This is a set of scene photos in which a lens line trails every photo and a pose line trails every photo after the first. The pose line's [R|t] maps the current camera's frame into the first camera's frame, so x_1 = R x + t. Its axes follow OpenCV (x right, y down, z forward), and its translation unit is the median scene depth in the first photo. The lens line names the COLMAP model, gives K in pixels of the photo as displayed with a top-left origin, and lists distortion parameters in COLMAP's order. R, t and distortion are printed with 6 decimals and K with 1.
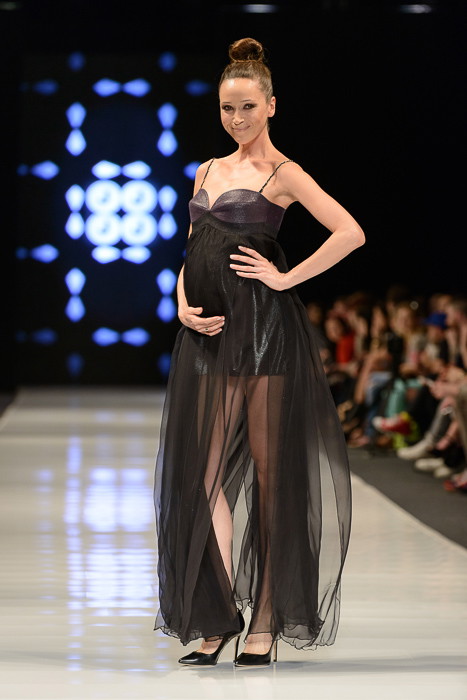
lens RADIAL K [[3565.0, 0, 233.6], [0, 3565.0, 346.9], [0, 0, 1]] dist [-0.805395, 0.000000]
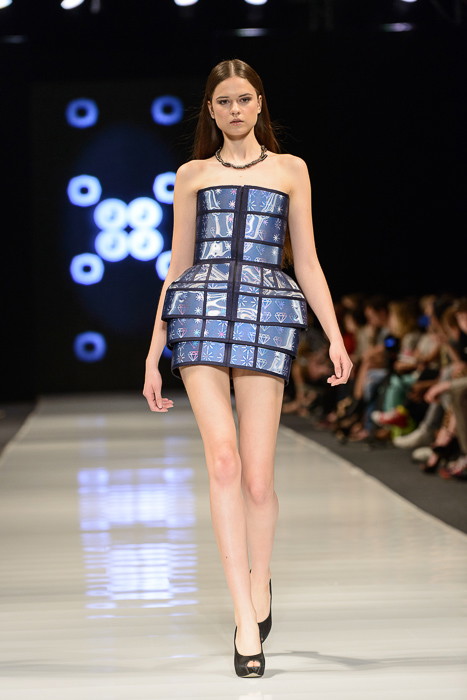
lens RADIAL K [[3096.6, 0, 236.9], [0, 3096.6, 351.4], [0, 0, 1]] dist [-0.659912, 0.000000]
pose [[0.999213, -0.037813, -0.011995, 0.010709], [0.037752, 0.999273, -0.005253, 0.005014], [0.012185, 0.004796, 0.999914, 0.075014]]
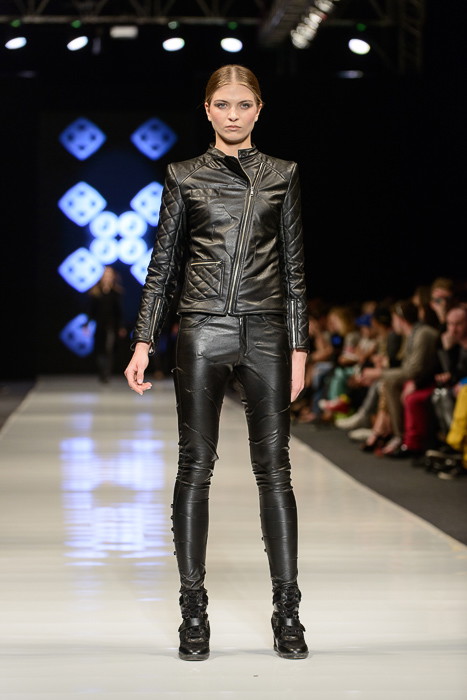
lens RADIAL K [[2536.4, 0, 233.6], [0, 2536.4, 351.7], [0, 0, 1]] dist [-0.513944, 0.000000]
pose [[0.999981, -0.006033, 0.000924, 0.008349], [0.006035, 0.999979, -0.002461, 0.005337], [-0.000909, 0.002466, 0.999997, 0.102068]]
